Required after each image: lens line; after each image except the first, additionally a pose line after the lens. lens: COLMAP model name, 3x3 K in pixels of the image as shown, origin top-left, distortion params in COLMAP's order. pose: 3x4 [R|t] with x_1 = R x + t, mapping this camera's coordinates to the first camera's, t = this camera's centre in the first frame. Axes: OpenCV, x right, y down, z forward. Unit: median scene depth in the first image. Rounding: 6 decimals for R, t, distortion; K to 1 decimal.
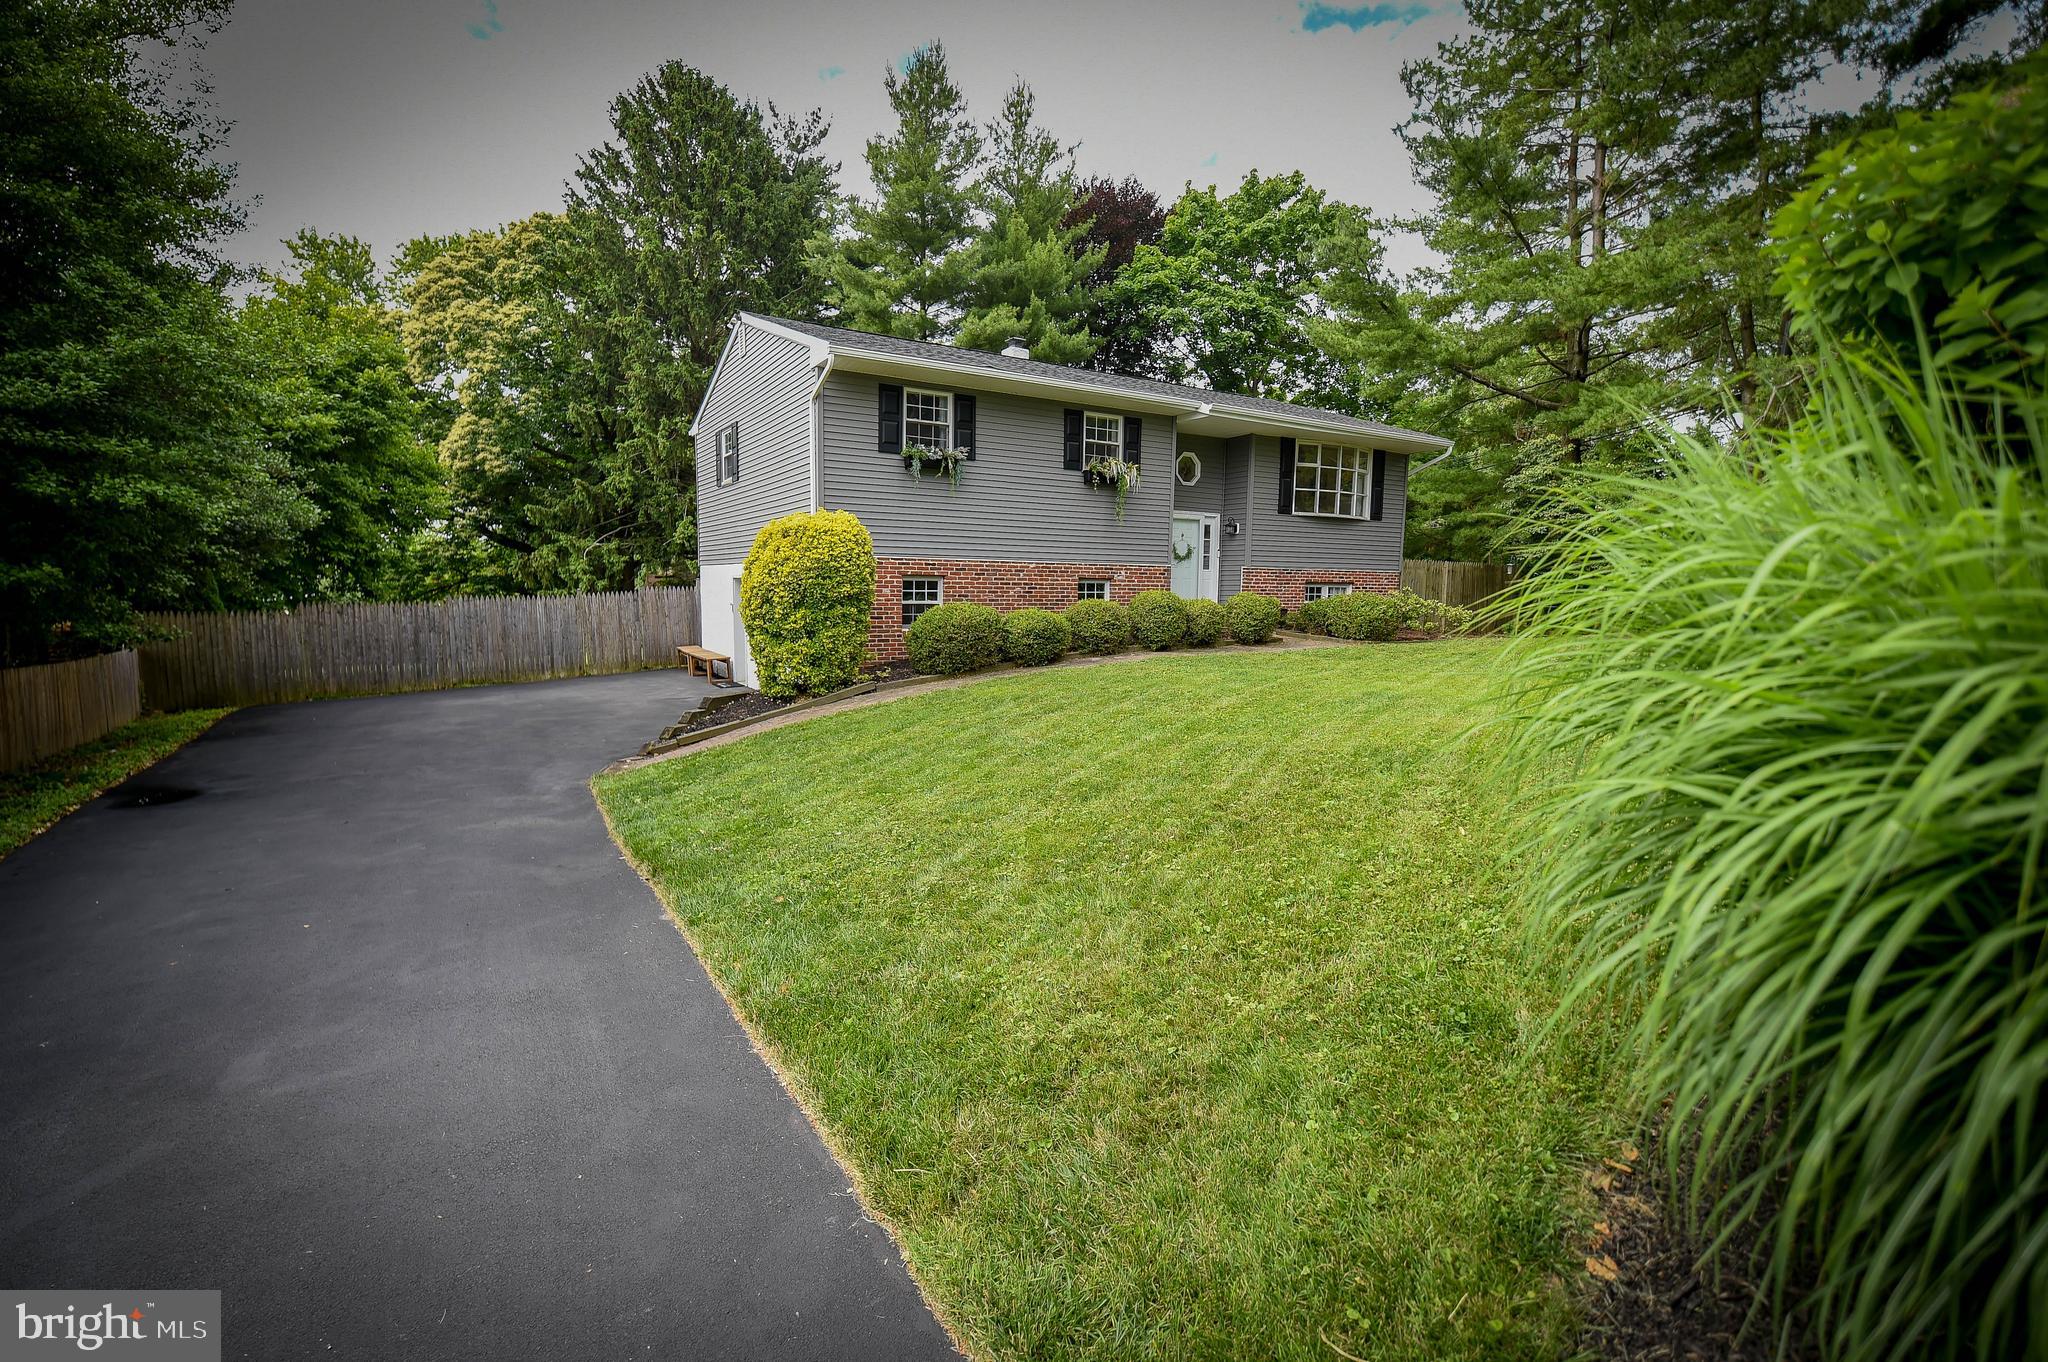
lens RADIAL K [[888.6, 0, 1010.3], [0, 888.6, 683.7], [0, 0, 1]] dist [-0.000497, -0.009837]
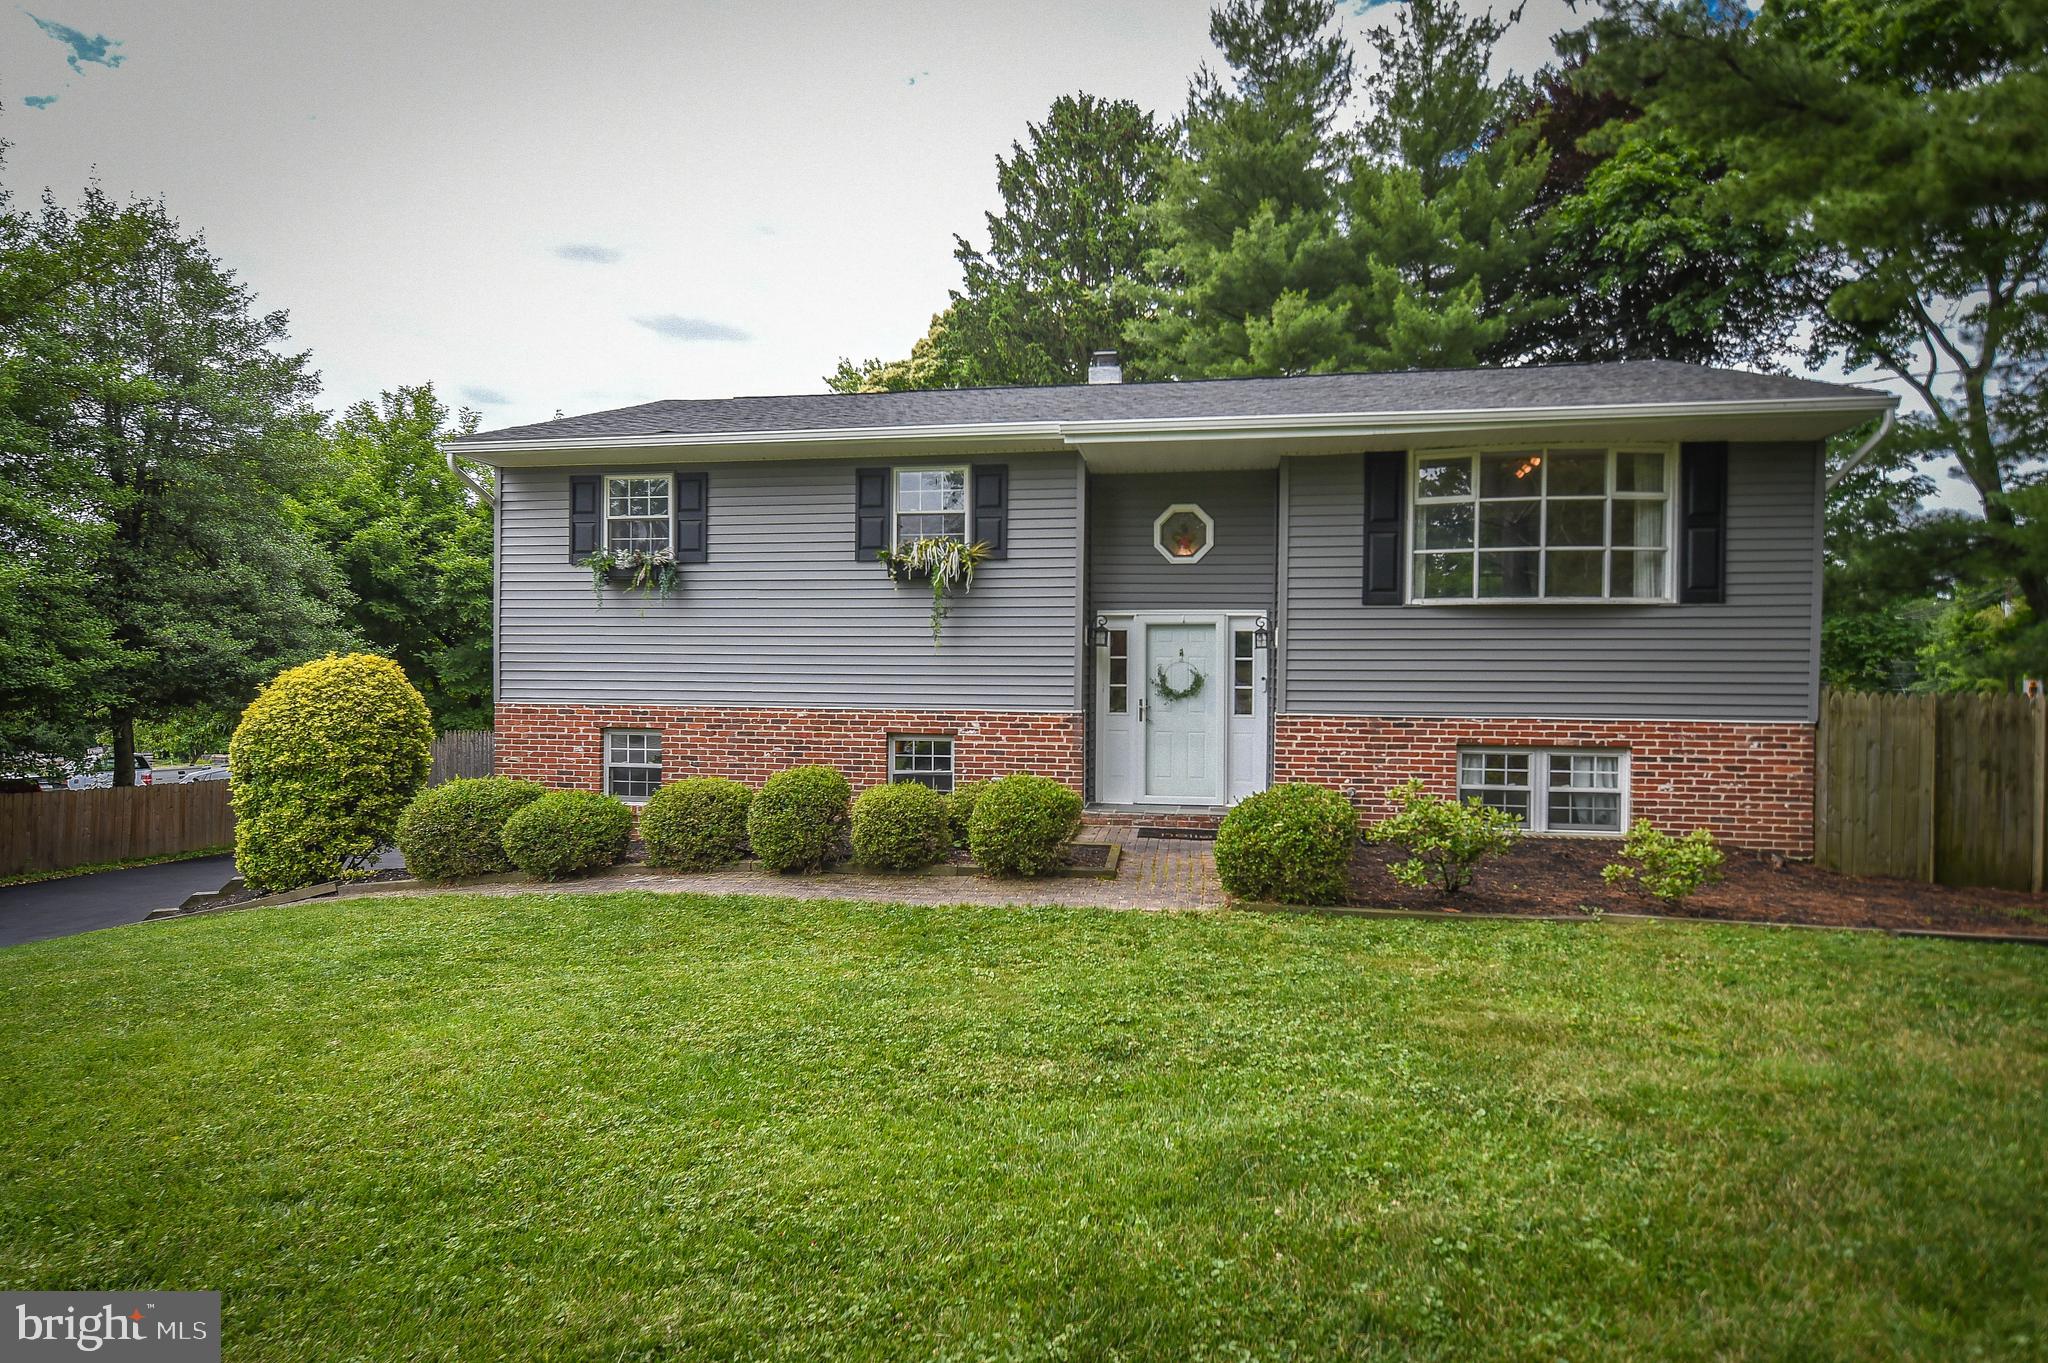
lens RADIAL K [[1136.6, 0, 1024.0], [0, 1136.6, 681.5], [0, 0, 1]] dist [0.001238, 0.000097]
pose [[0.744736, -0.003034, -0.667353, 0.520511], [-0.074191, 0.993415, -0.087310, -0.072080], [0.663223, 0.114534, 0.739606, 0.371913]]
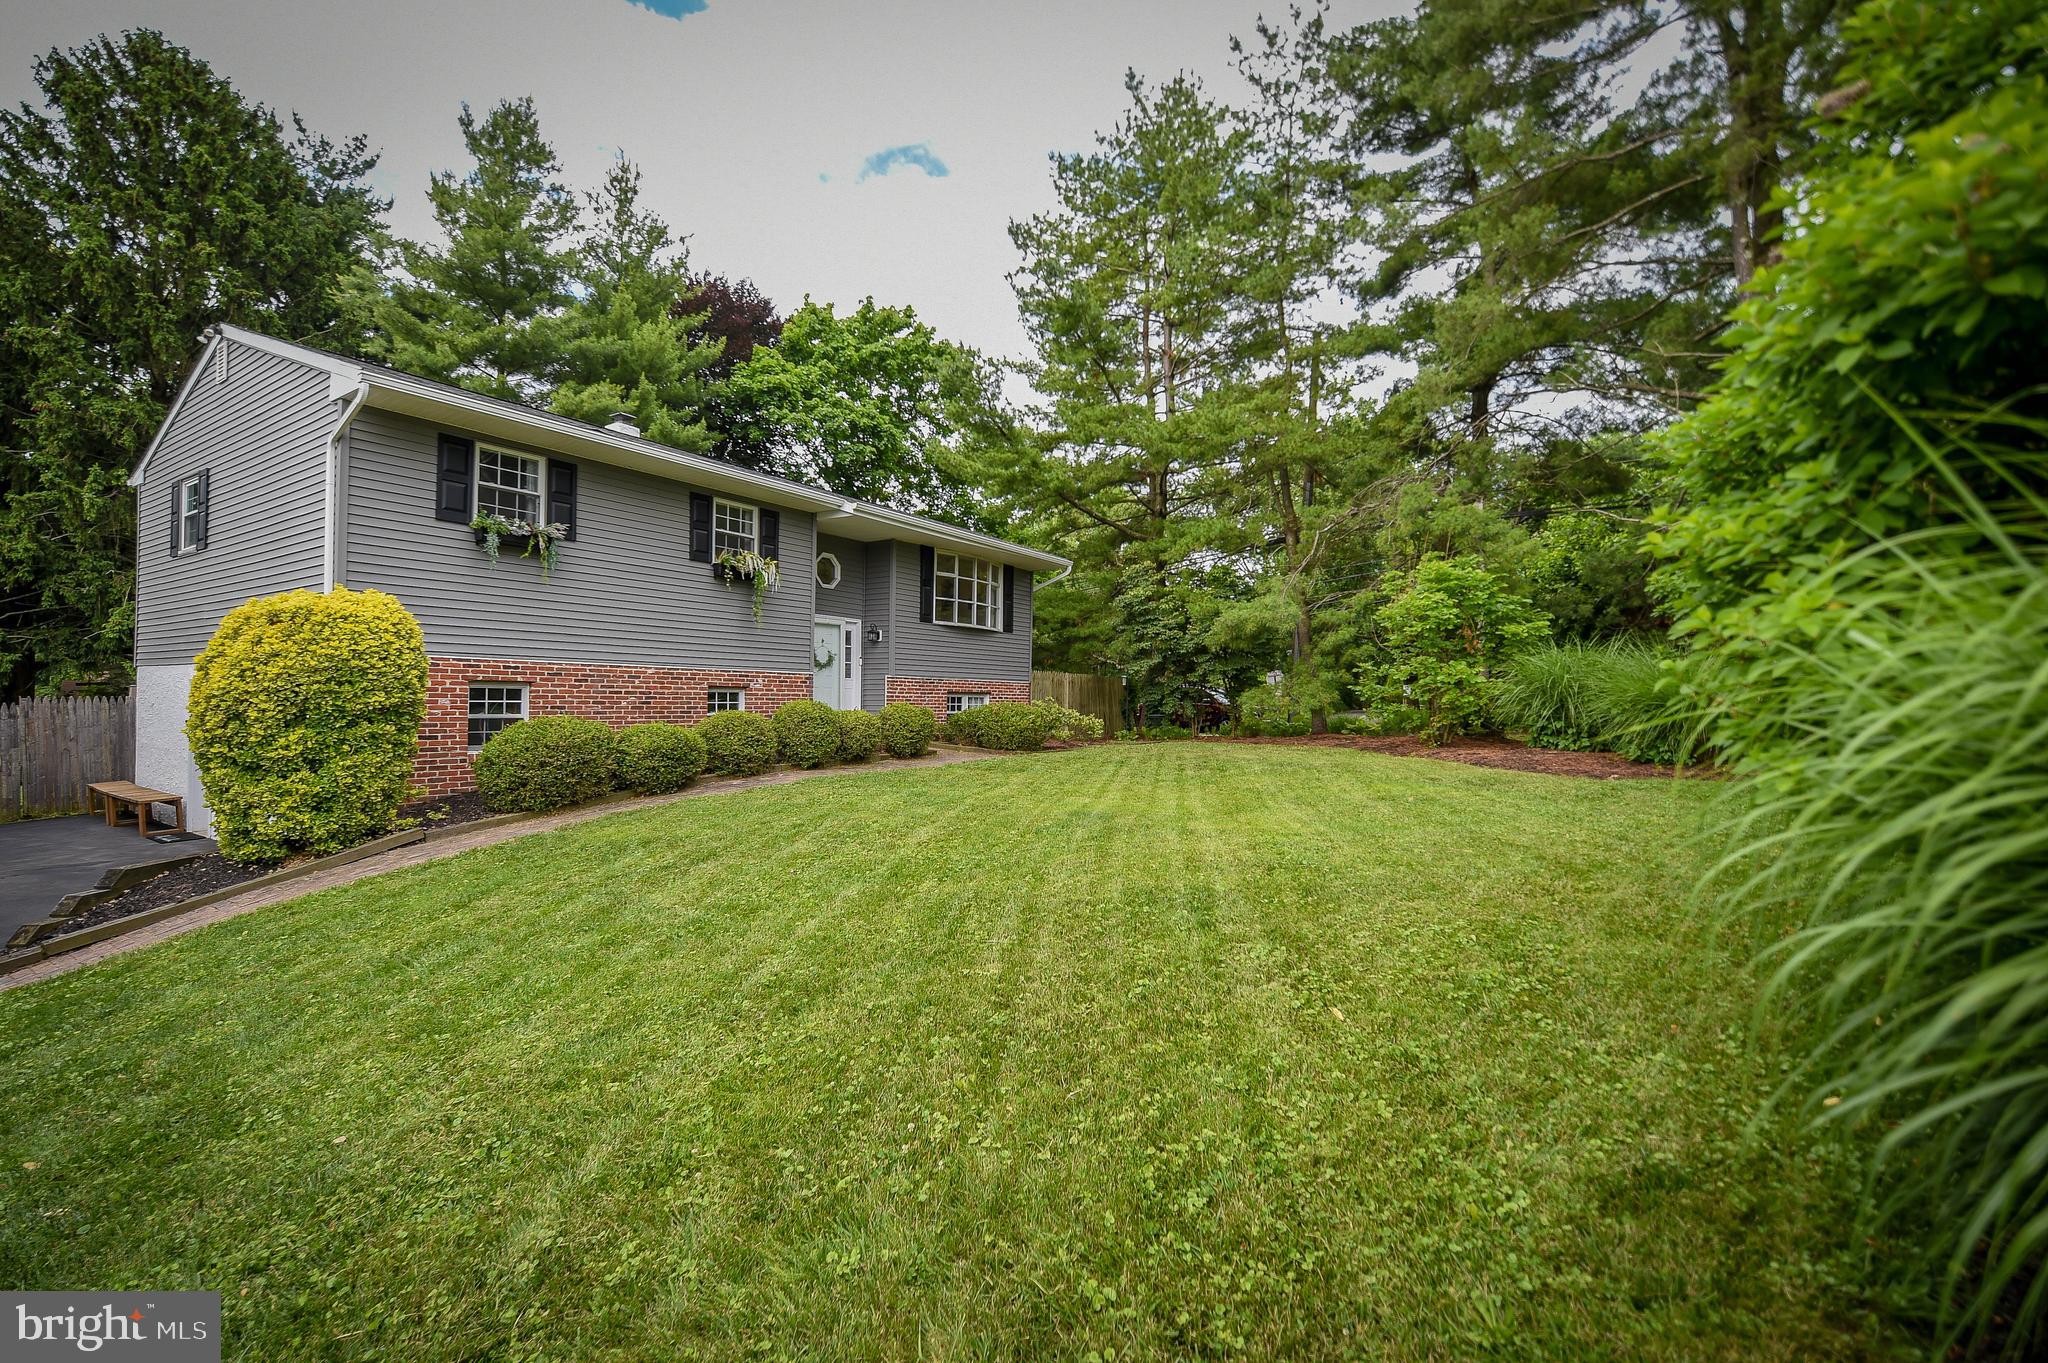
lens RADIAL K [[880.6, 0, 1017.3], [0, 880.6, 695.9], [0, 0, 1]] dist [-0.007663, -0.005457]
pose [[0.904046, 0.000604, 0.427434, -0.012681], [0.046307, 0.993975, -0.099344, -0.008941], [-0.424919, 0.109605, 0.898572, 0.087117]]
